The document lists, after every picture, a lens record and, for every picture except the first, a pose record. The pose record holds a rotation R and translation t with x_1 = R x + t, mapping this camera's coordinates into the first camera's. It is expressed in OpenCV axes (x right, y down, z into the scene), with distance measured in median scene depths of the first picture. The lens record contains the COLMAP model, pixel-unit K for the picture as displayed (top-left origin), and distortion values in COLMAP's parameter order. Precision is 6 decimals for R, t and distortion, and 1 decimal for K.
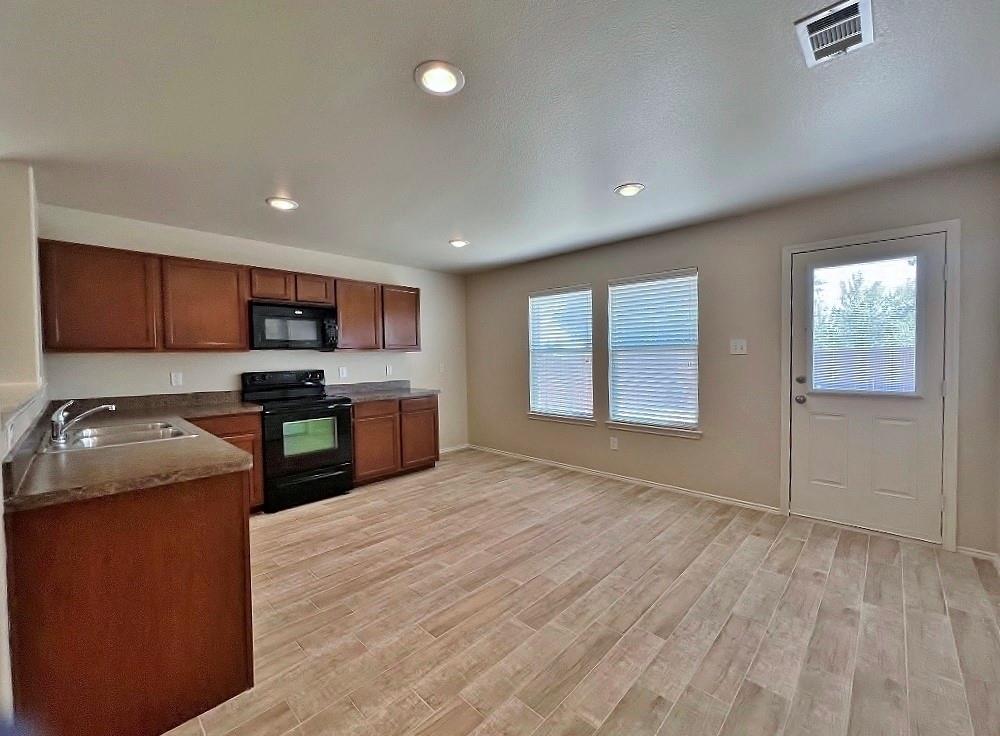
lens RADIAL K [[405.1, 0, 498.8], [0, 405.1, 367.5], [0, 0, 1]] dist [0.001779, -0.000074]
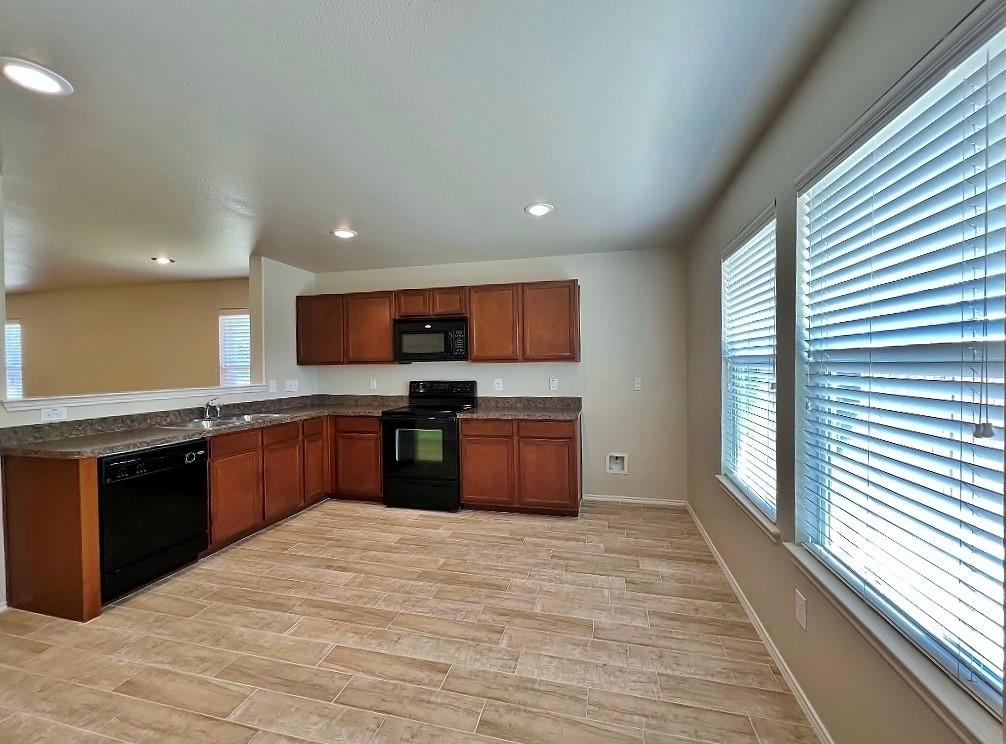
lens RADIAL K [[407.5, 0, 501.8], [0, 407.5, 371.5], [0, 0, 1]] dist [0.001779, -0.000074]
pose [[0.505134, 0.017961, -0.862854, 0.538329], [-0.020131, 0.999757, 0.009025, -0.032633], [0.862806, 0.012811, 0.505373, 0.657642]]
